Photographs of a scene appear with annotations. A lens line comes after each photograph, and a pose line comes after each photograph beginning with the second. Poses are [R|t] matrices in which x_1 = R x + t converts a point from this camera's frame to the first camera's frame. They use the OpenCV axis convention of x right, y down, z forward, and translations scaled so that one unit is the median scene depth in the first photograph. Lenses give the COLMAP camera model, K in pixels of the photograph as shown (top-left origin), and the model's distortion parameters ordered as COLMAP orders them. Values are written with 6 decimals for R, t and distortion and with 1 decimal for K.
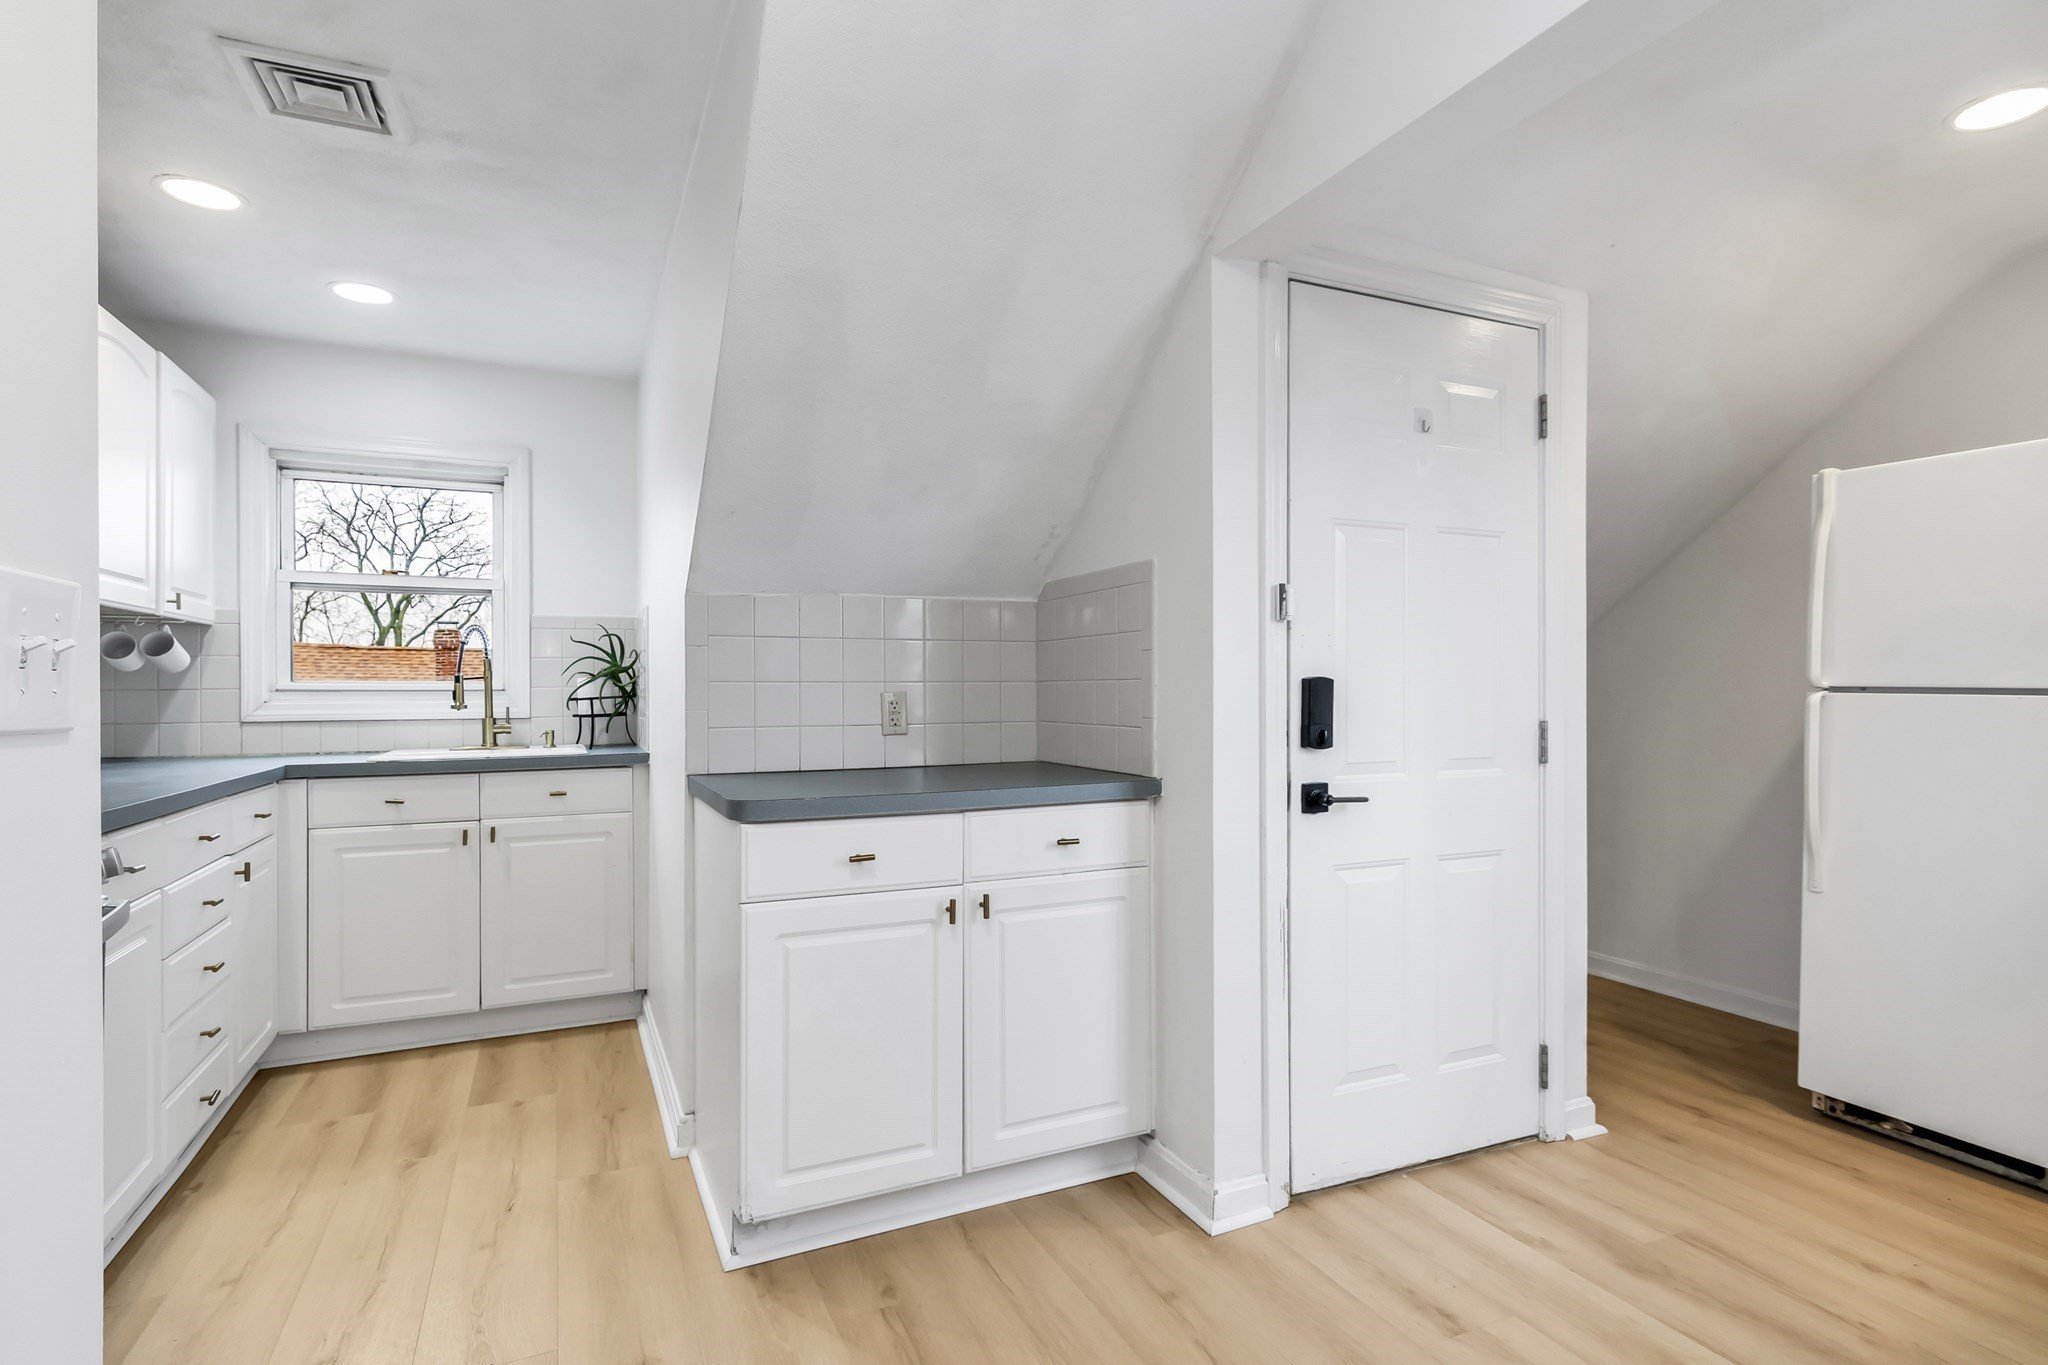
lens RADIAL K [[1035.6, 0, 1030.5], [0, 1035.6, 688.8], [0, 0, 1]] dist [0.001863, 0.000481]
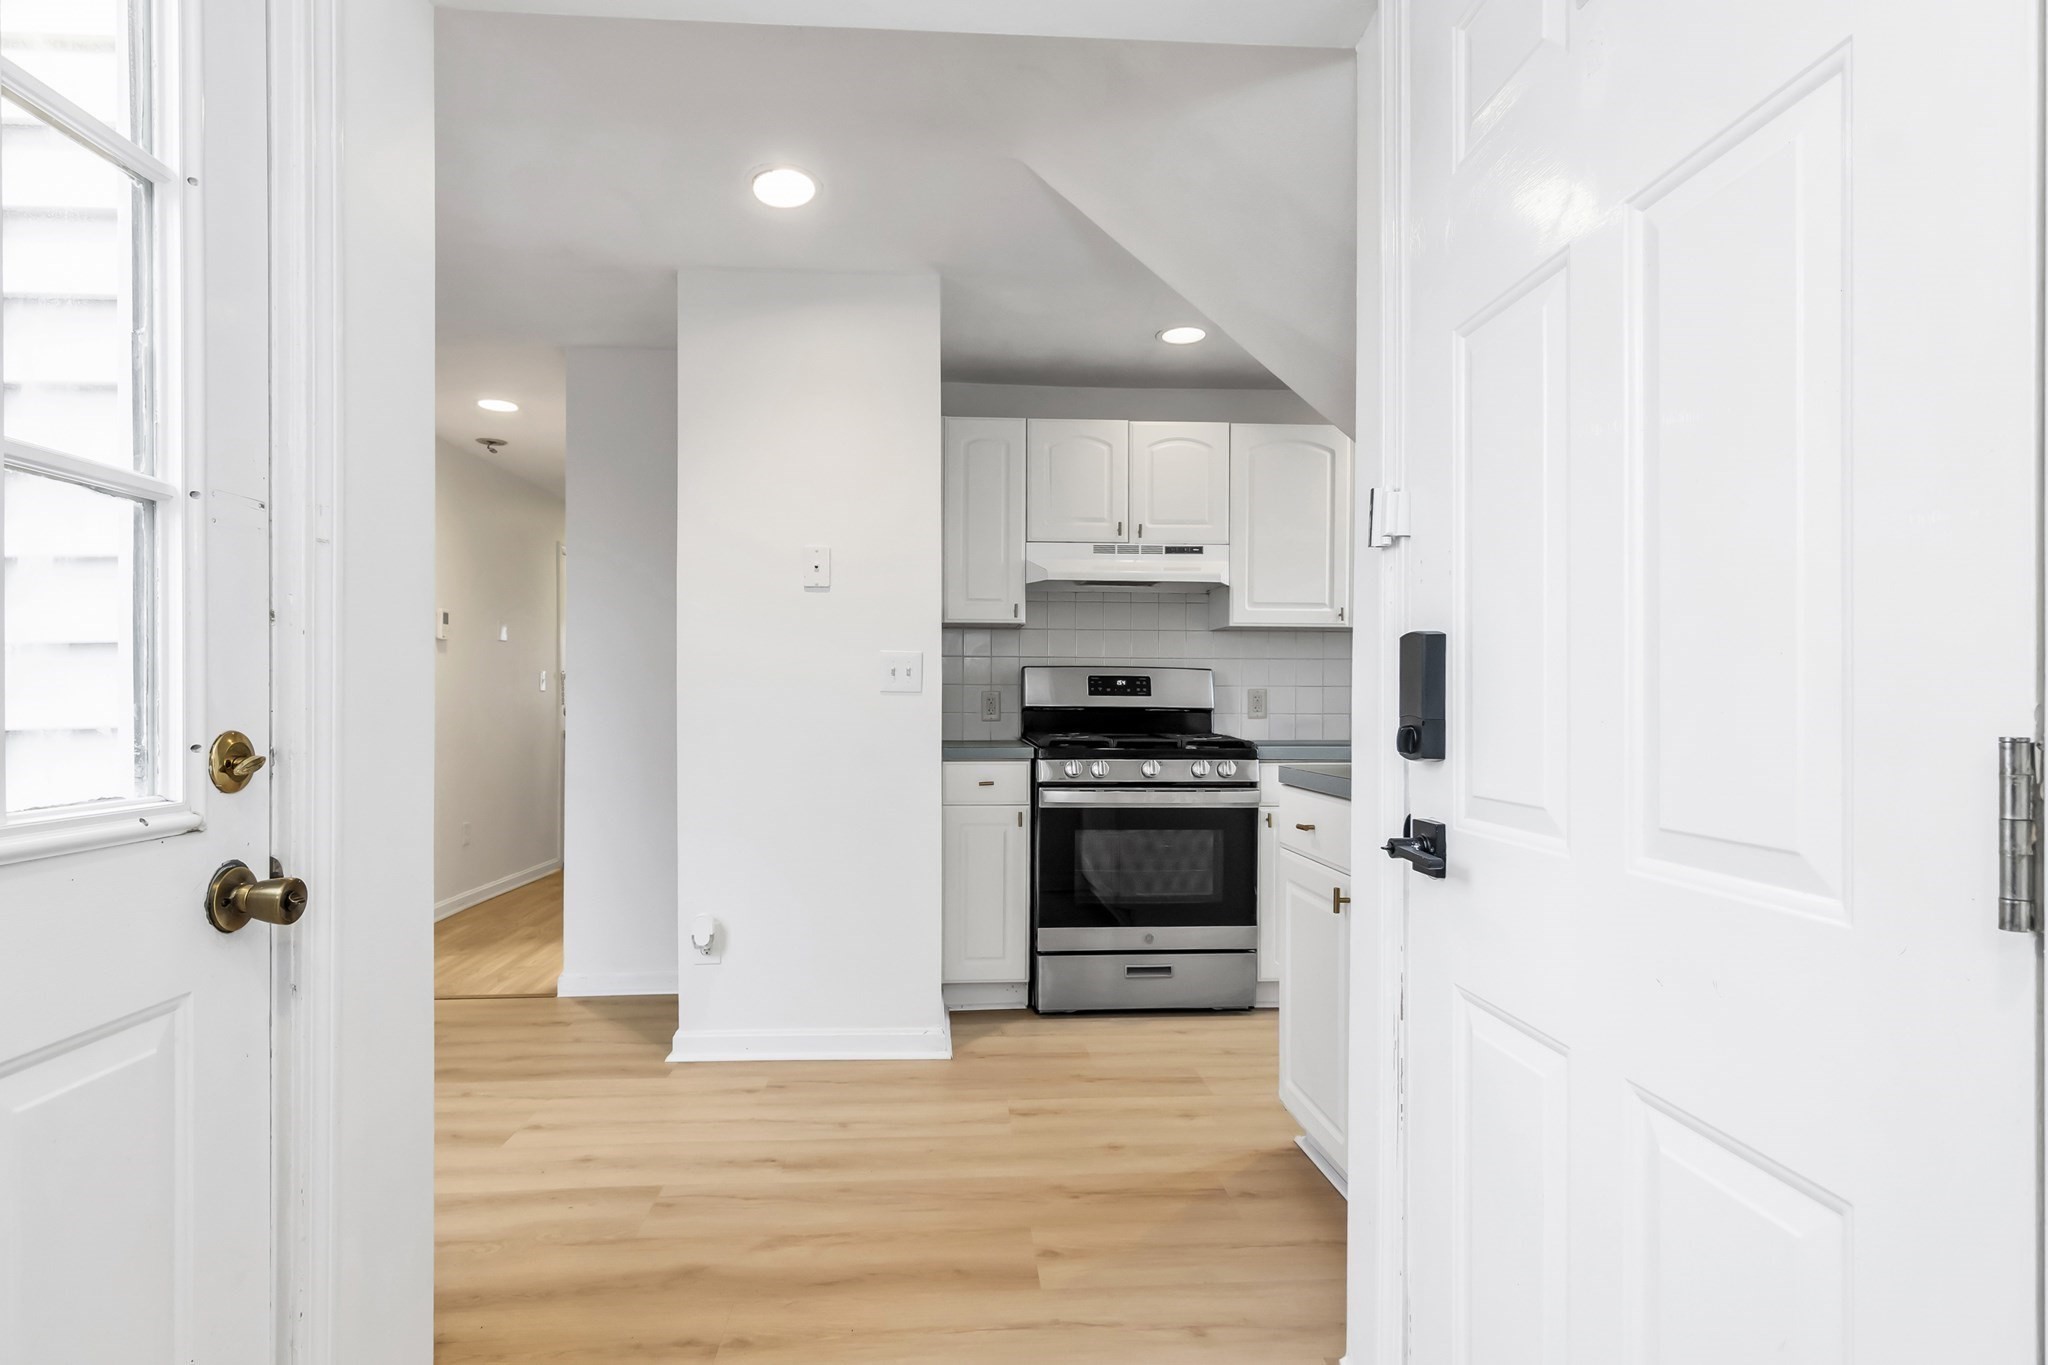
lens RADIAL K [[991.9, 0, 1008.3], [0, 991.9, 688.2], [0, 0, 1]] dist [0.004305, 0.000306]
pose [[-0.346642, -0.011673, -0.937925, 0.550222], [-0.001523, 0.999928, -0.011882, 0.016582], [0.937996, -0.002691, -0.346635, 0.623906]]
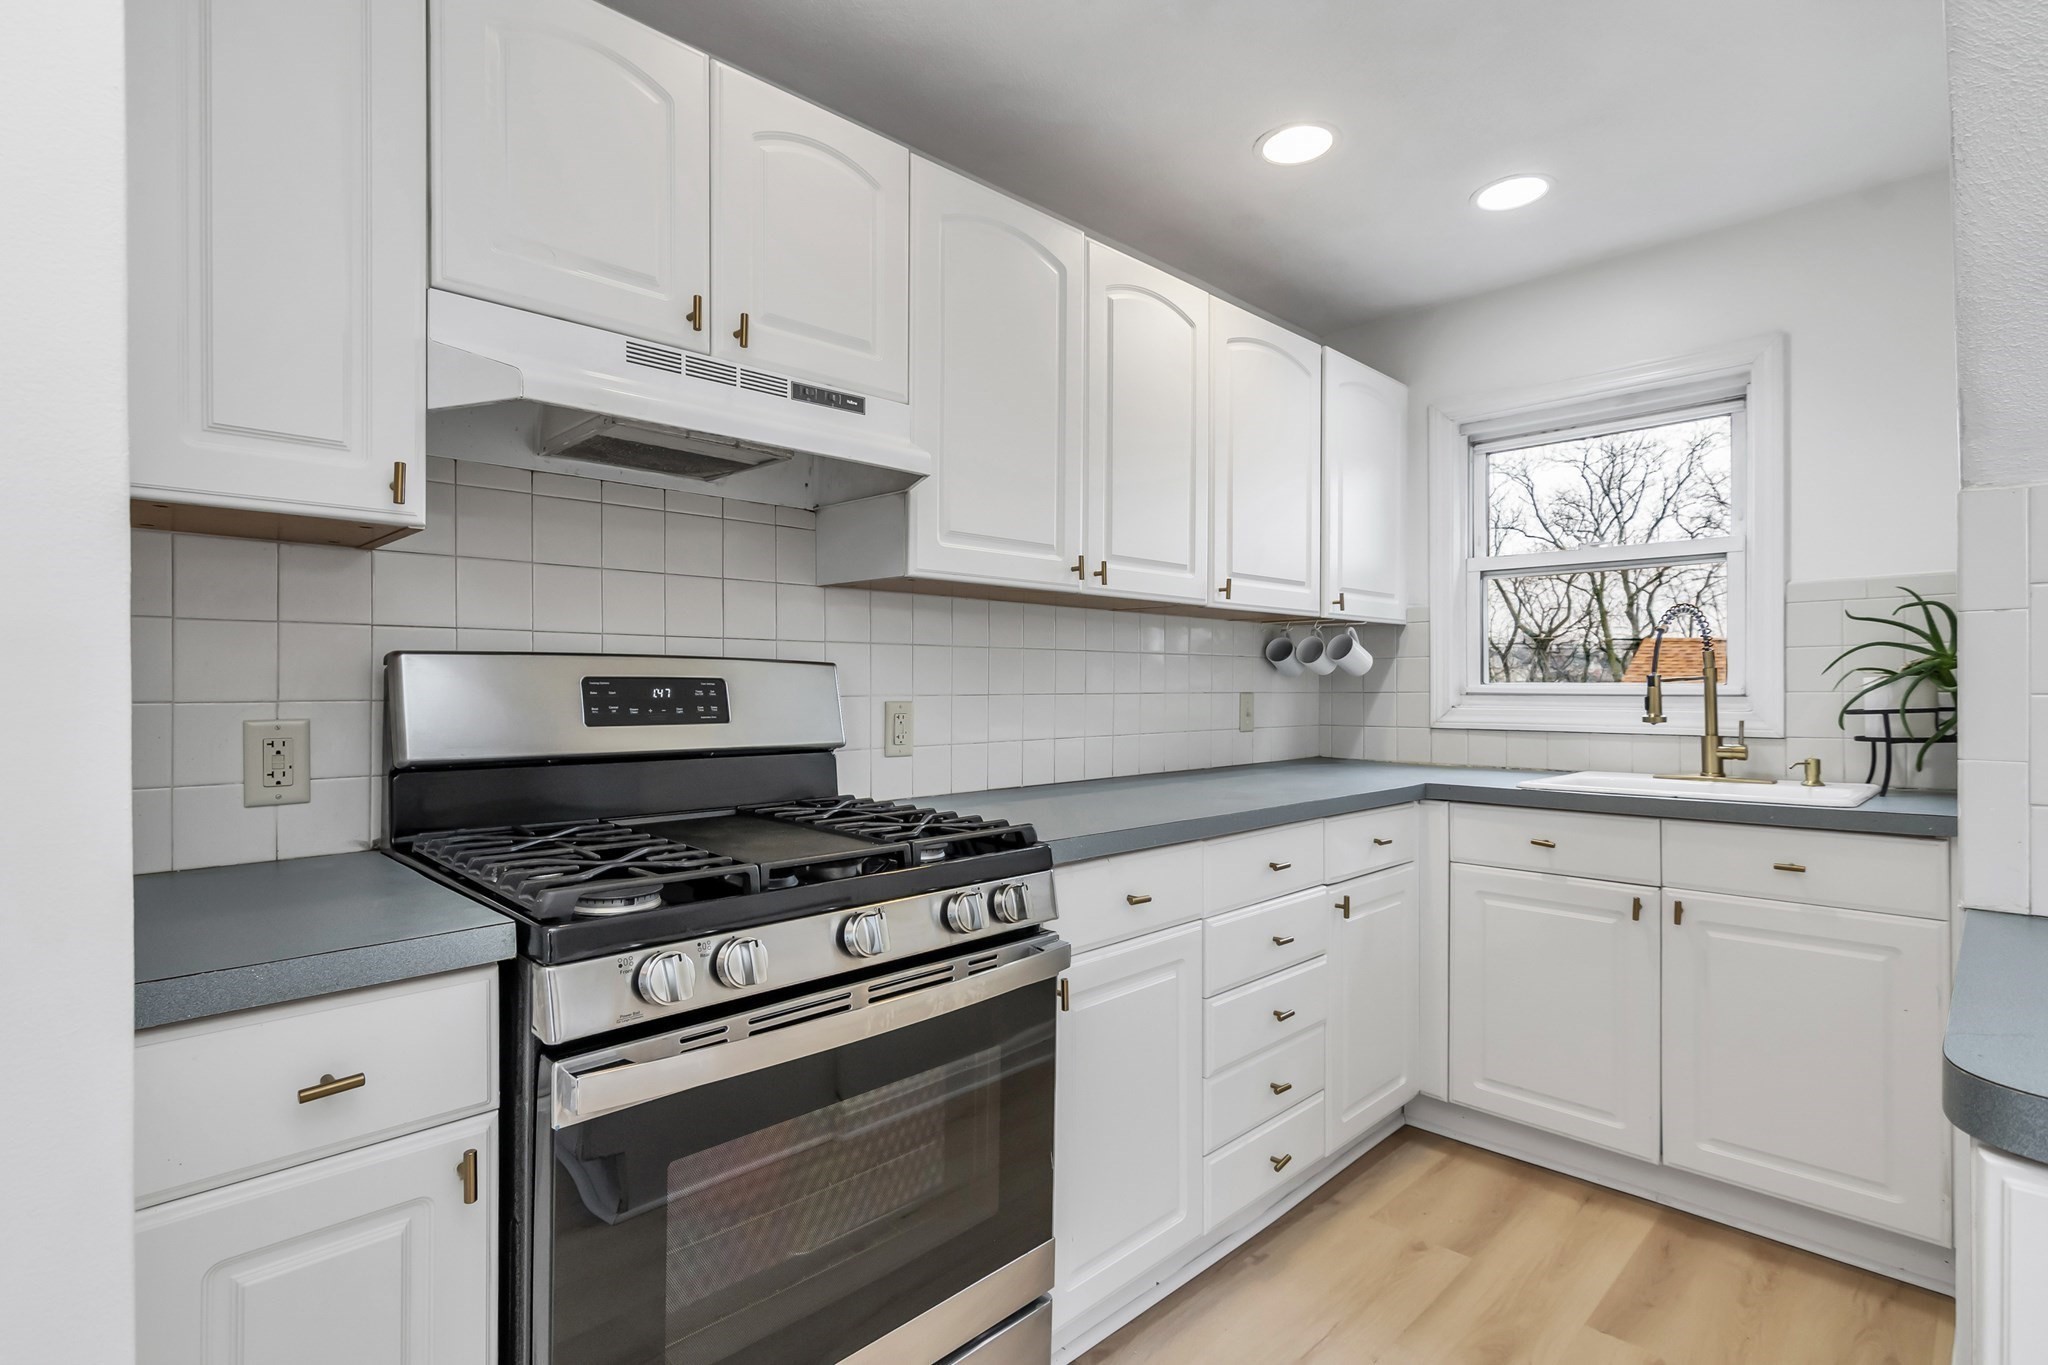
lens RADIAL K [[991.9, 0, 1008.3], [0, 991.9, 688.2], [0, 0, 1]] dist [0.004305, 0.000306]
pose [[0.331394, 0.004220, -0.943483, -0.050212], [0.001686, 0.999986, 0.005065, -0.008372], [0.943491, -0.003269, 0.331383, 0.347905]]
